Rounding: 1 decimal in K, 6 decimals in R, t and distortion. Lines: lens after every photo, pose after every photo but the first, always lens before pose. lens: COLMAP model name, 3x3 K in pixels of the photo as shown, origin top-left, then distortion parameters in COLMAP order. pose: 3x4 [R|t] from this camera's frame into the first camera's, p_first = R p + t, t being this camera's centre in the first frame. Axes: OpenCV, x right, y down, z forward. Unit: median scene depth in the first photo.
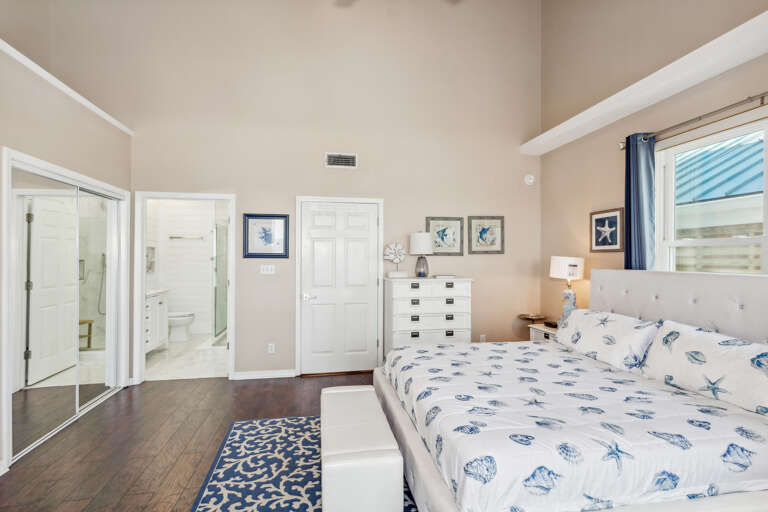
lens RADIAL K [[371.7, 0, 381.6], [0, 371.7, 254.7], [0, 0, 1]] dist [0.002082, 0.000339]
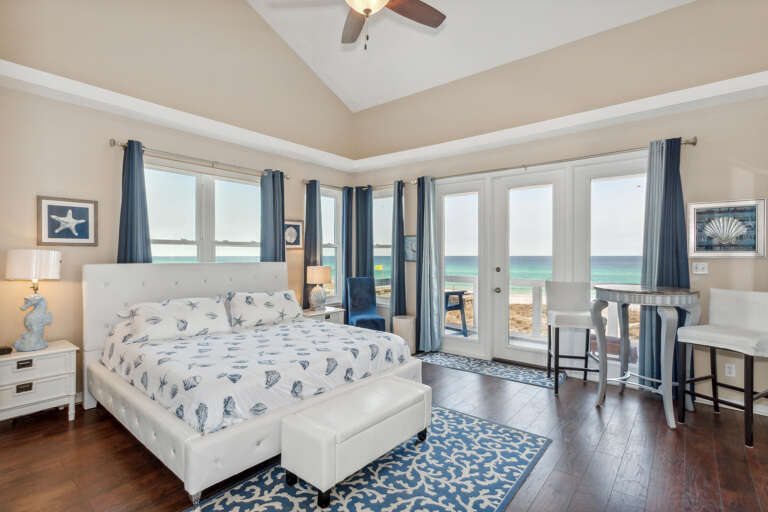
lens RADIAL K [[371.7, 0, 380.9], [0, 371.7, 255.5], [0, 0, 1]] dist [0.002082, 0.000339]
pose [[-0.646439, -0.010325, 0.762896, -0.918951], [-0.007505, 0.999946, 0.007174, 0.007461], [-0.762929, -0.001088, -0.646482, 1.661231]]
